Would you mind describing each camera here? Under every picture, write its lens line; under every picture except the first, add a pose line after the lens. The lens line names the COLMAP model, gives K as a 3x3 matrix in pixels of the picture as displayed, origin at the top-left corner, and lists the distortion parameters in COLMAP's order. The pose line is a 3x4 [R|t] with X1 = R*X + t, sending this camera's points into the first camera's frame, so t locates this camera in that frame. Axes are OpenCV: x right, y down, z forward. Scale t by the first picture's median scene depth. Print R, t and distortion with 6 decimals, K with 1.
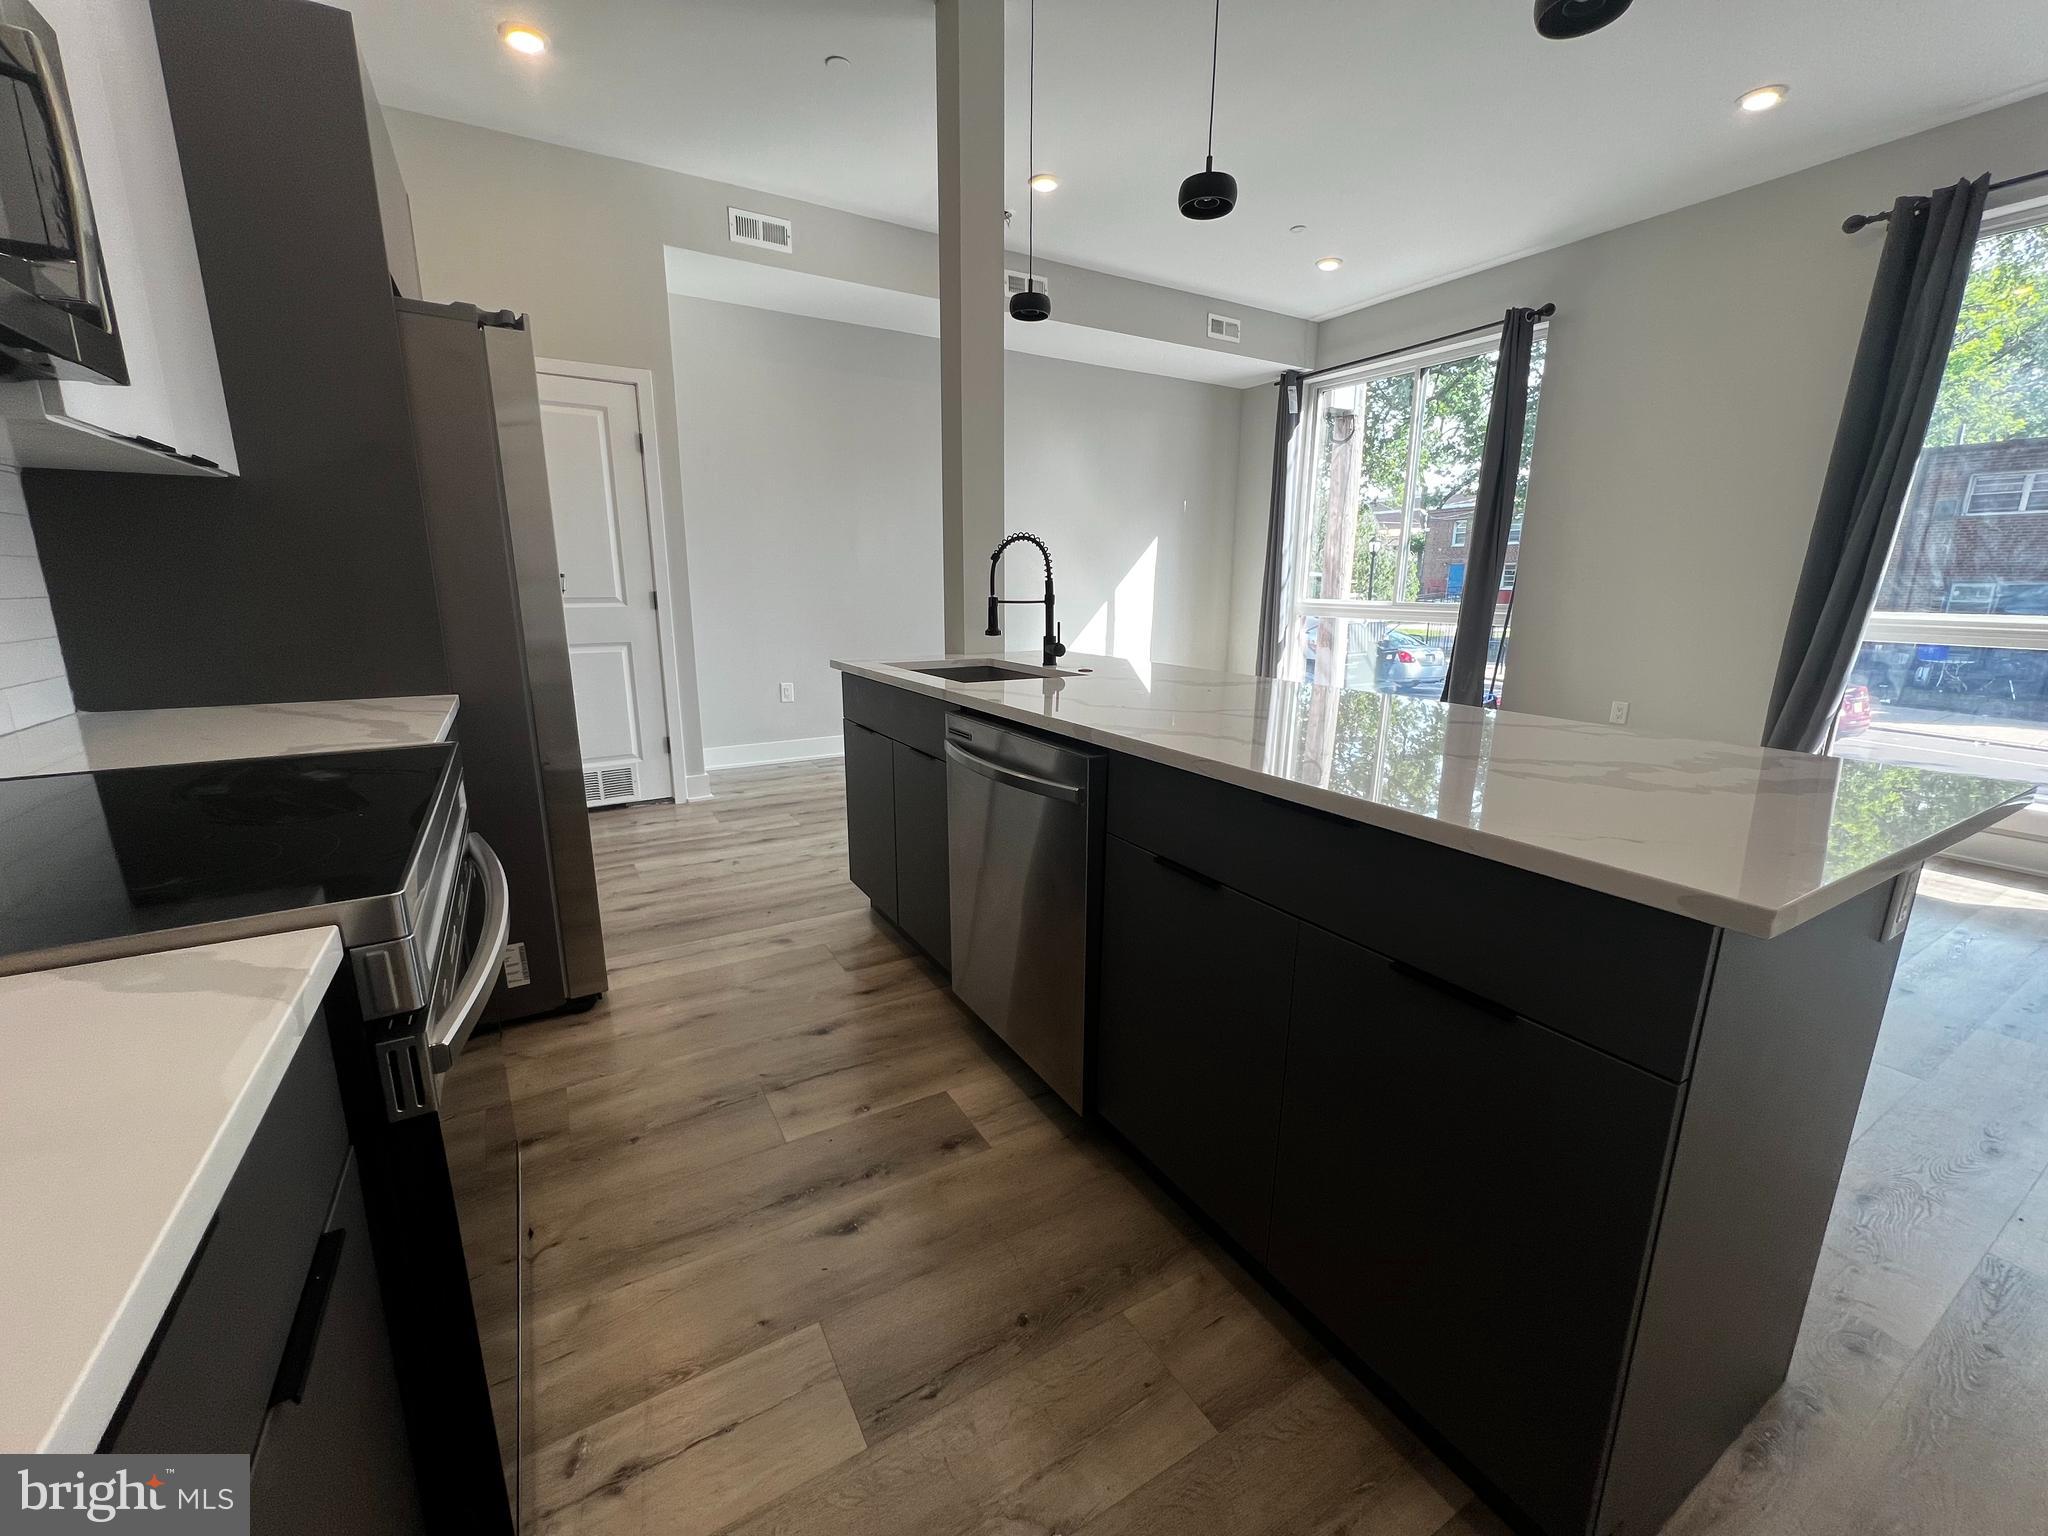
lens RADIAL K [[818.3, 0, 1020.0], [0, 818.3, 762.1], [0, 0, 1]] dist [-0.002680, 0.000649]
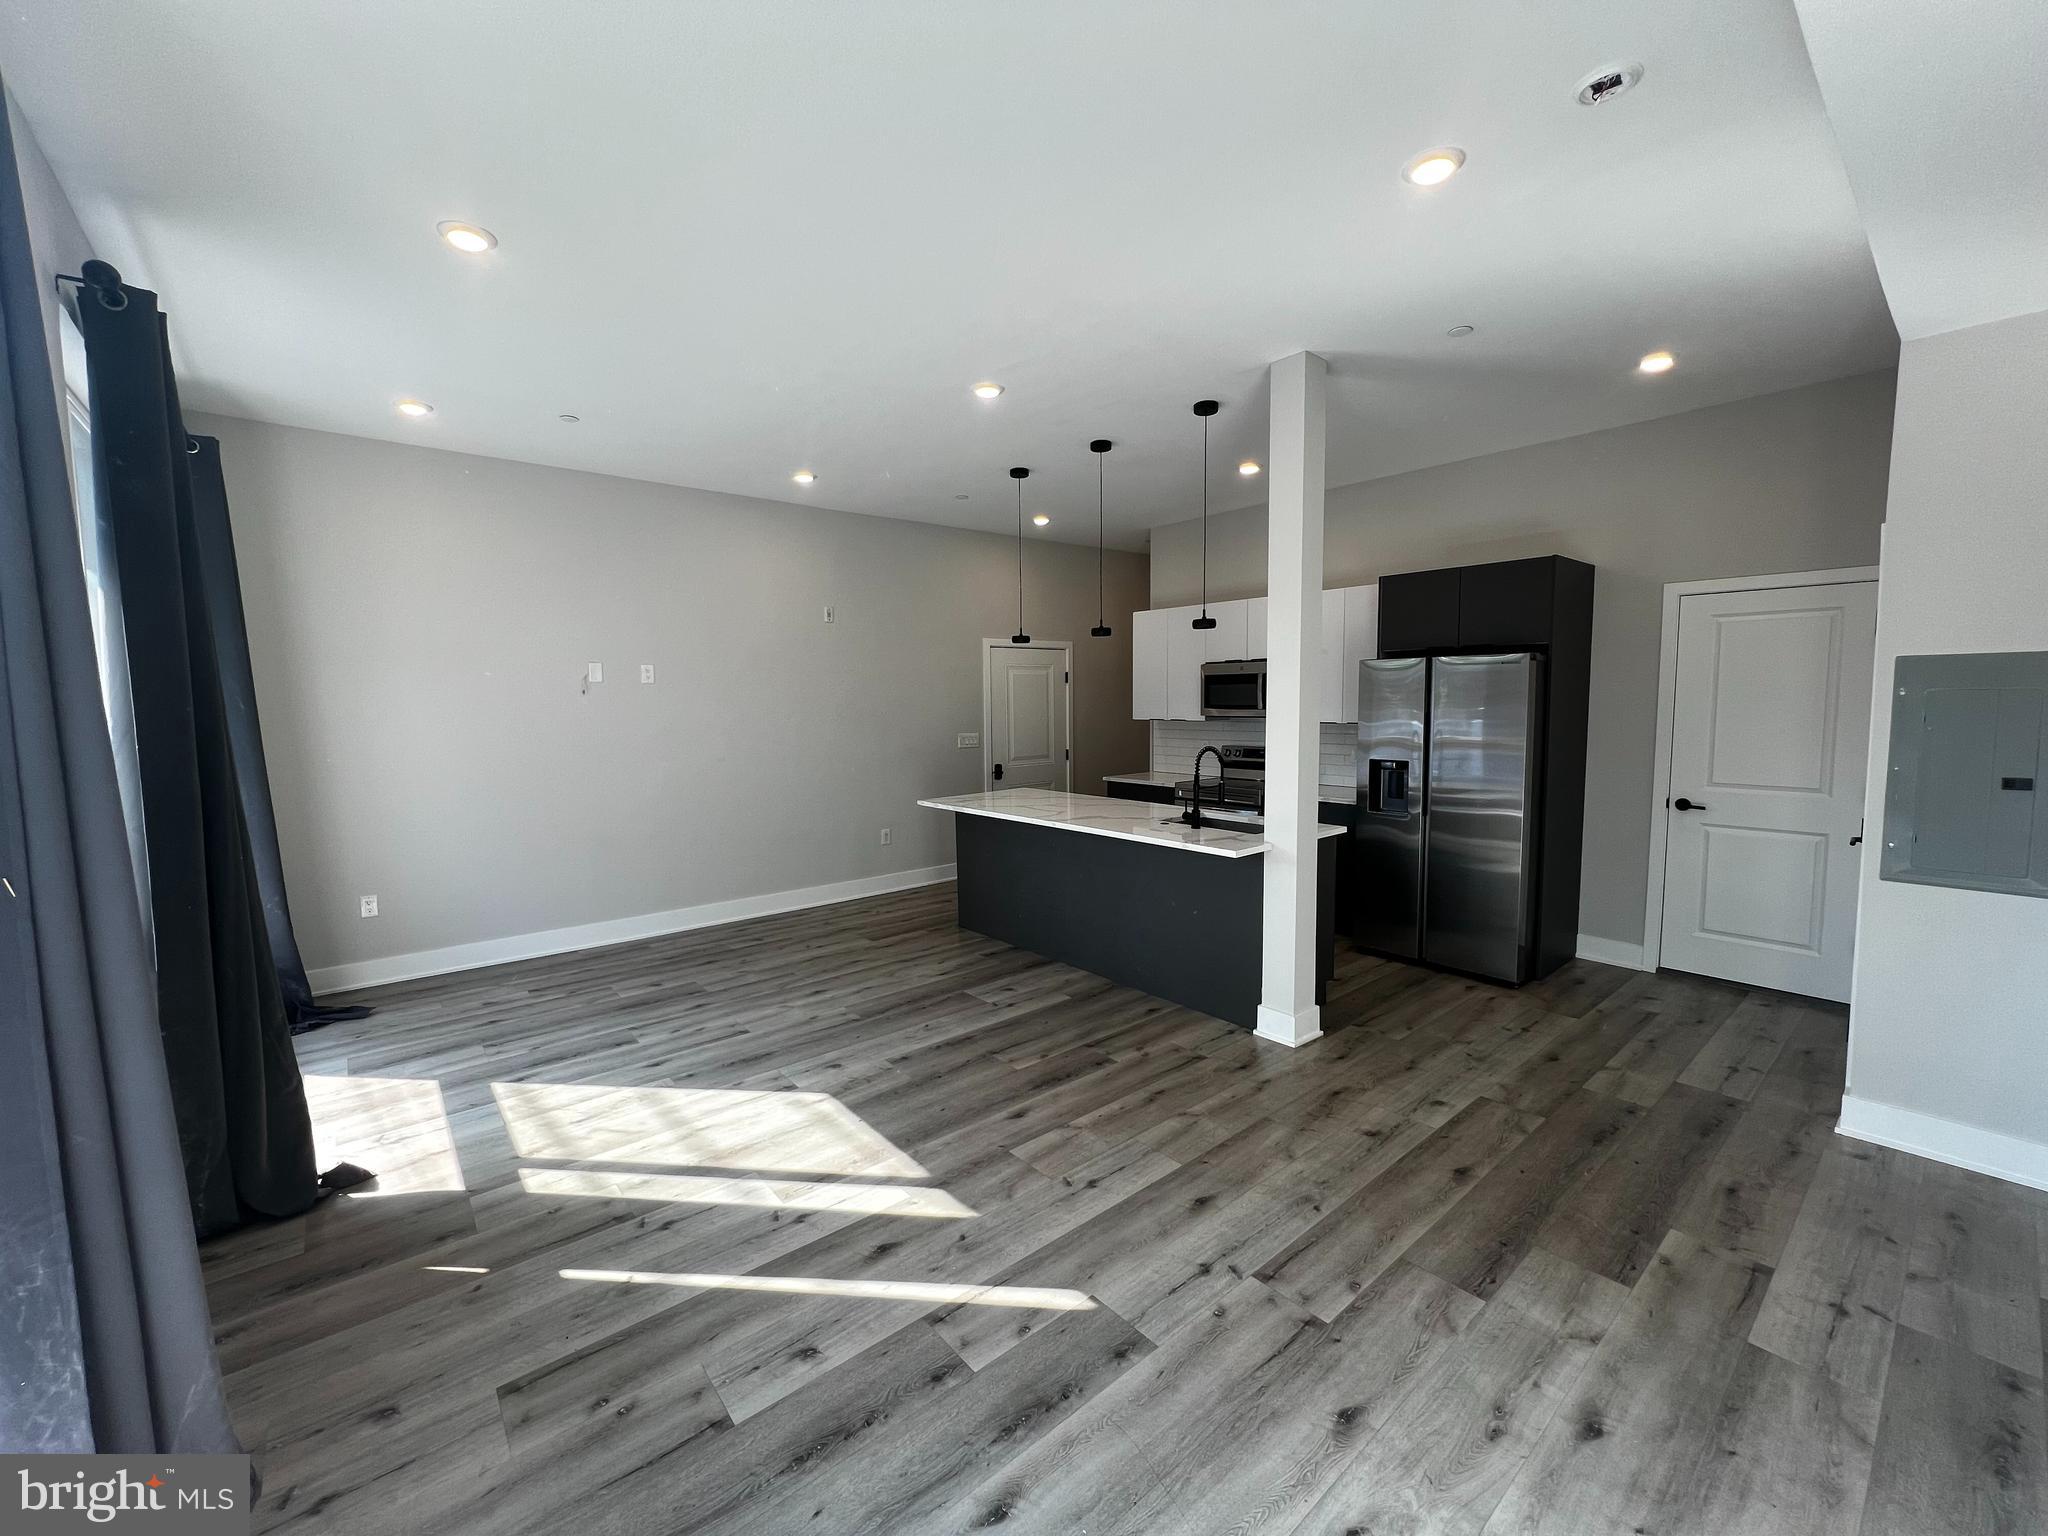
lens RADIAL K [[818.3, 0, 1015.5], [0, 818.3, 760.4], [0, 0, 1]] dist [-0.002680, 0.000649]
pose [[-0.988984, 0.017372, -0.146997, 0.670502], [-0.025713, 0.957827, 0.286194, -0.757875], [0.145769, 0.286821, -0.946829, 2.676417]]
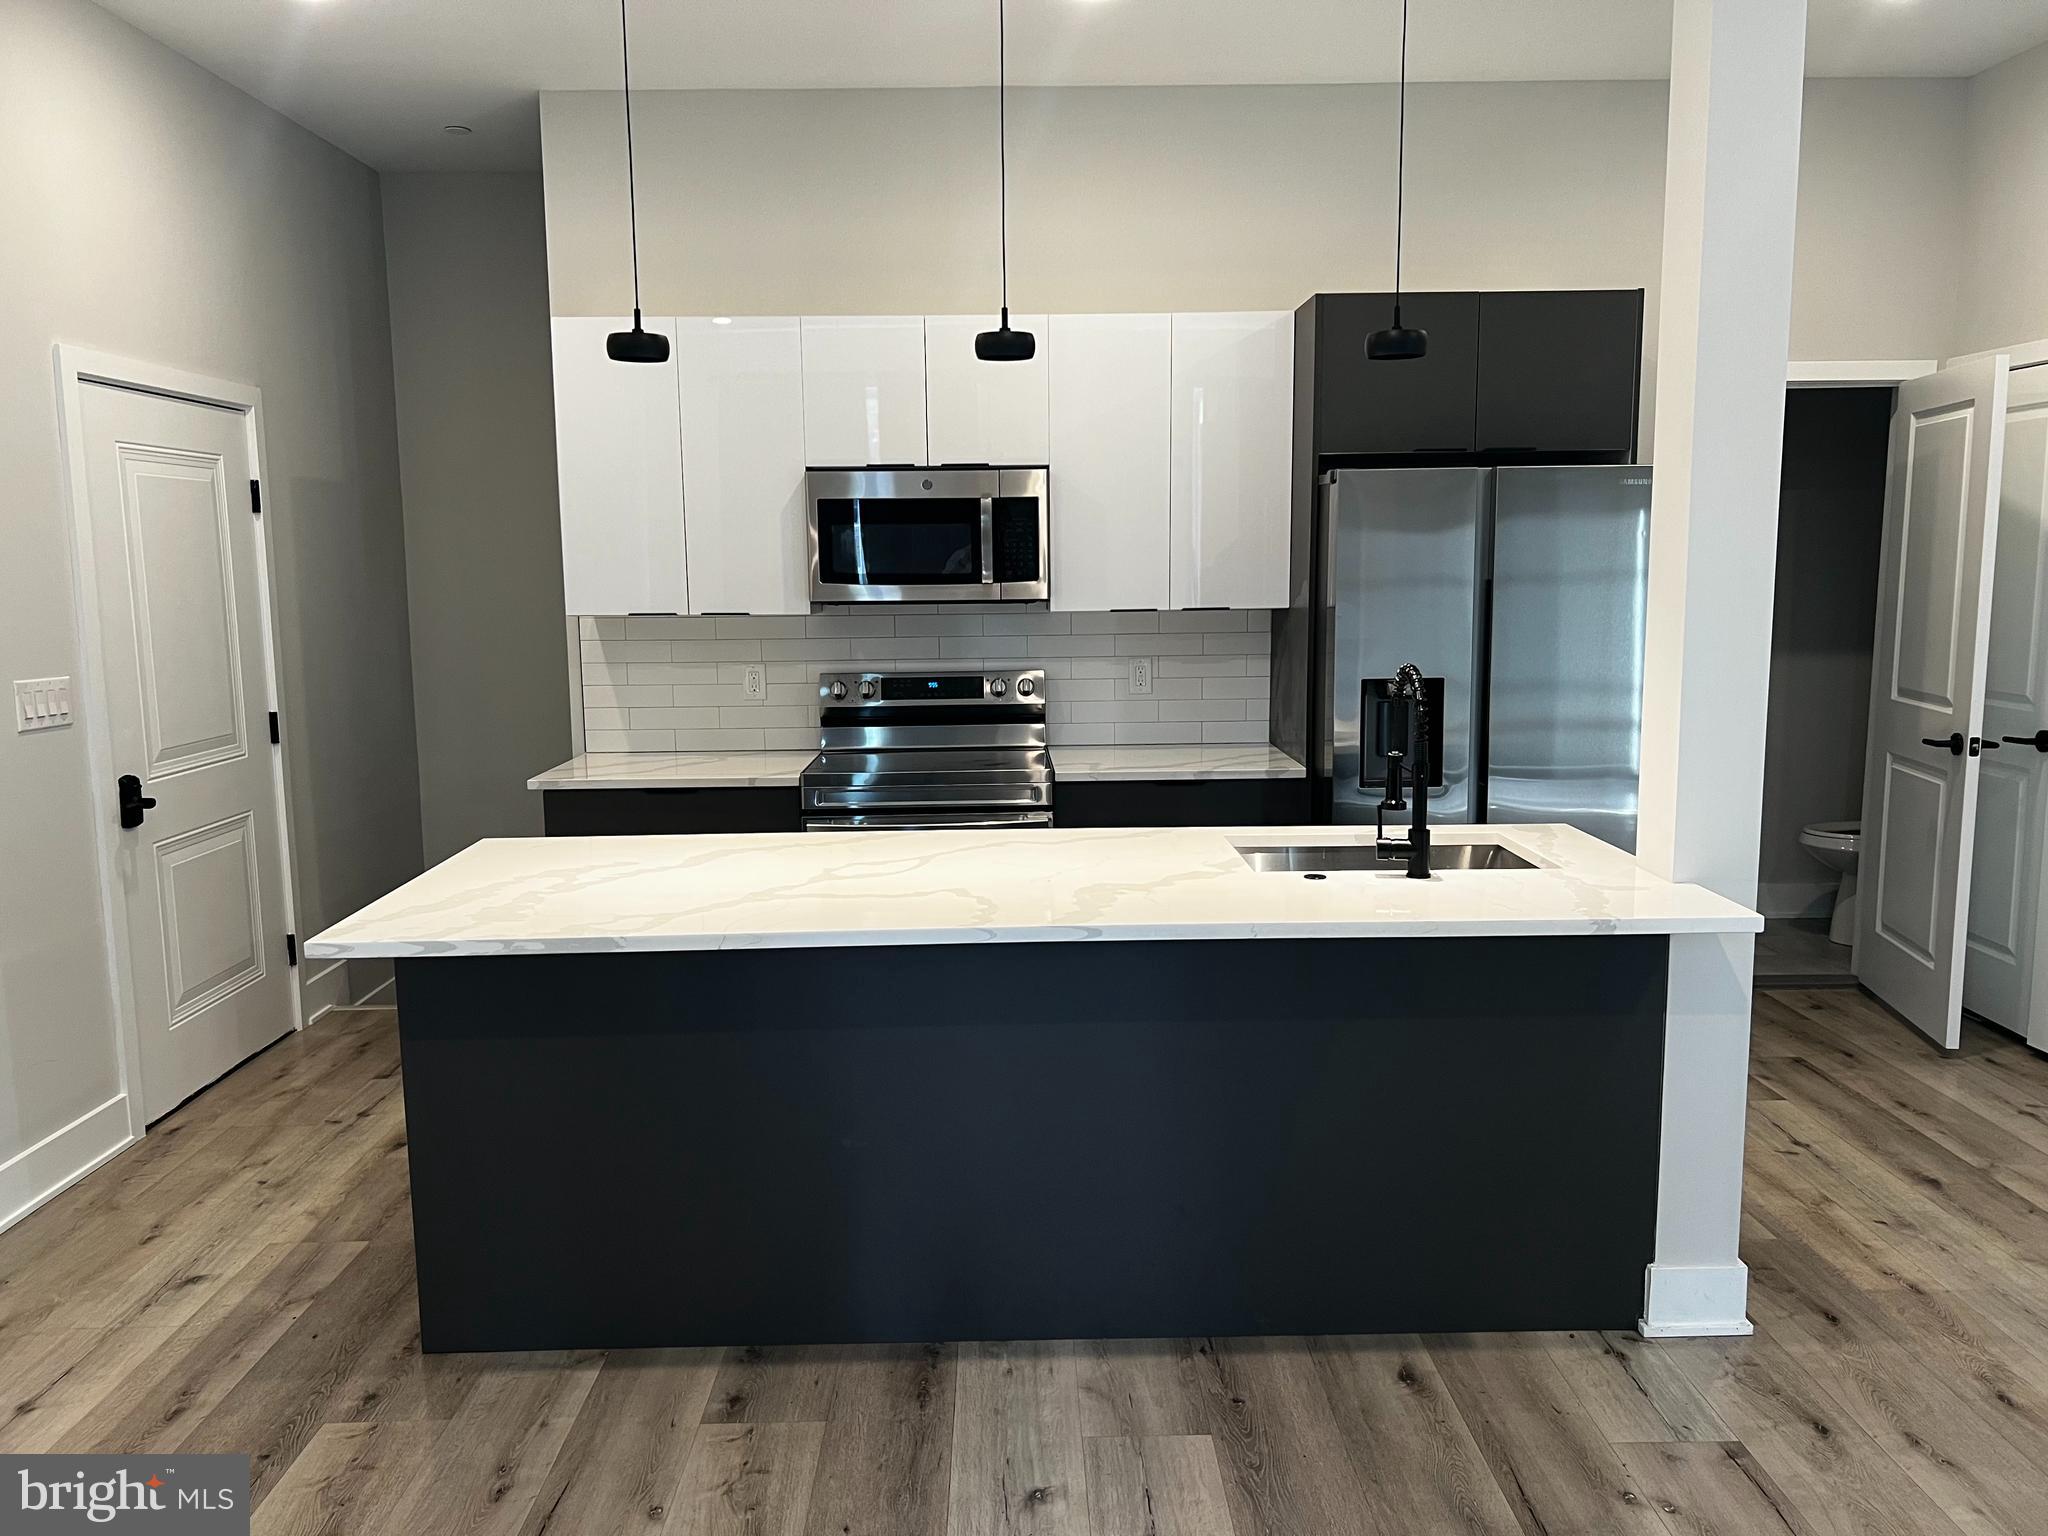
lens RADIAL K [[1543.7, 0, 1021.2], [0, 1543.7, 778.0], [0, 0, 1]] dist [0.054287, -0.056386]
pose [[-0.501510, 0.120522, -0.856716, 1.289839], [-0.177063, 0.954990, 0.237997, -0.457192], [0.846839, 0.271051, -0.457597, 1.414719]]
